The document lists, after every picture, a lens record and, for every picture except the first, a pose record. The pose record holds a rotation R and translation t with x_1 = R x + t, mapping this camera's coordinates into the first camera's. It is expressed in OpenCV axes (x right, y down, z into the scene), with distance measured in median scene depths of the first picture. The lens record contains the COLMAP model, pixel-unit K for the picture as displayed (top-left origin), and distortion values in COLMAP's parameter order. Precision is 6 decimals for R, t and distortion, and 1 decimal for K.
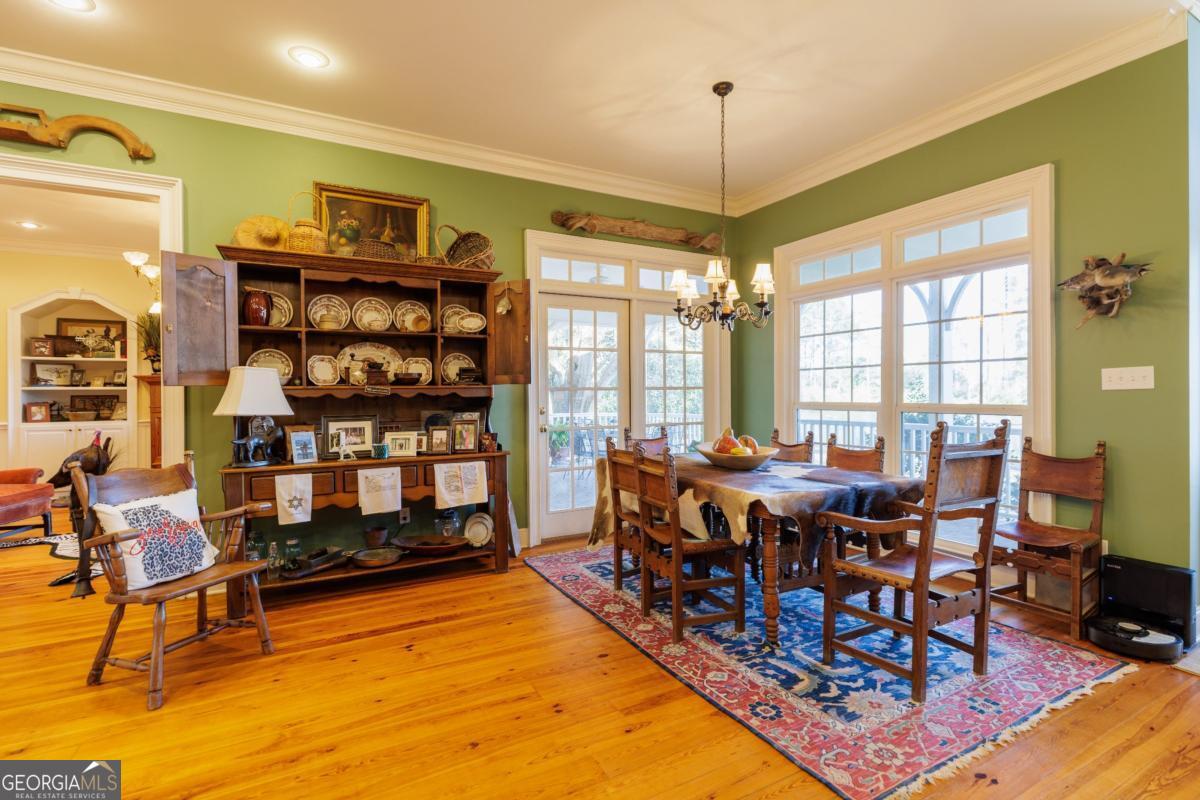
lens RADIAL K [[558.4, 0, 598.6], [0, 558.4, 396.4], [0, 0, 1]] dist [-0.003725, -0.000253]
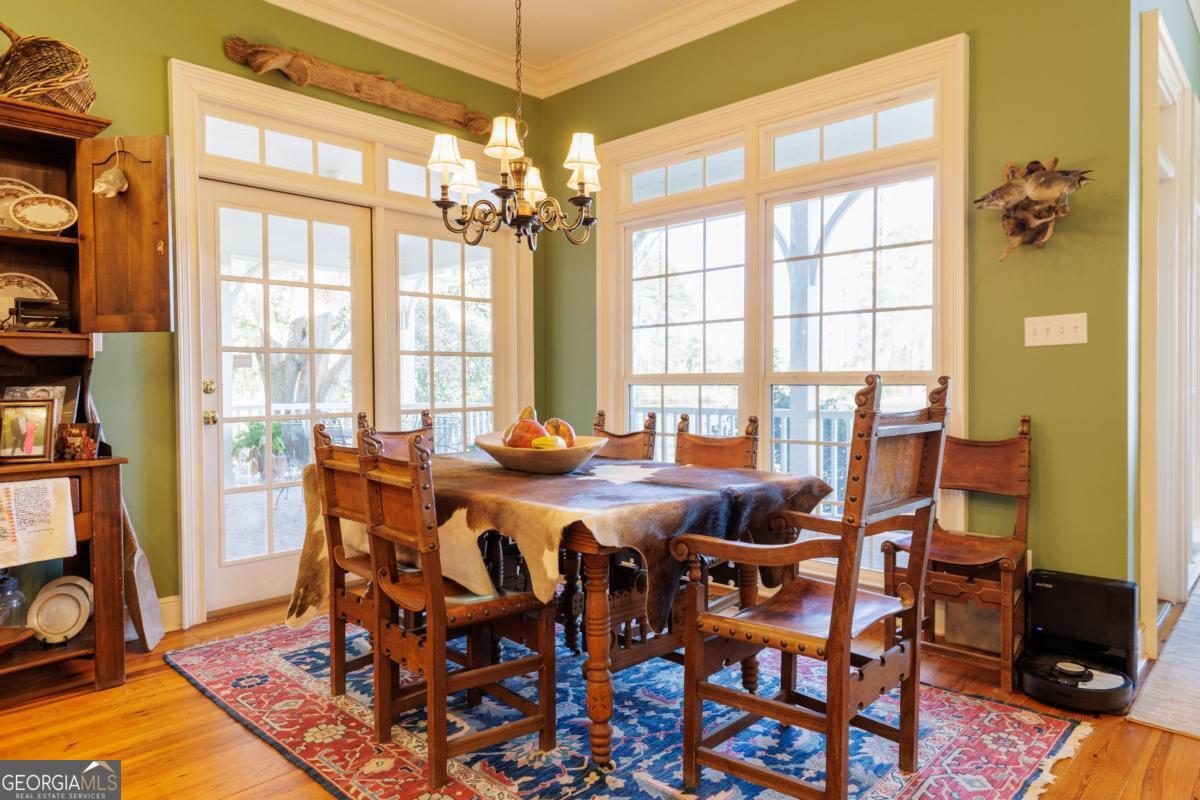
lens RADIAL K [[748.8, 0, 600.0], [0, 748.8, 400.0], [0, 0, 1]] dist [0.007306, 0.001533]
pose [[0.950142, -0.006428, 0.311750, 0.048949], [0.001422, 0.999866, 0.016282, 0.034290], [-0.311813, -0.015027, 0.950025, 0.188069]]
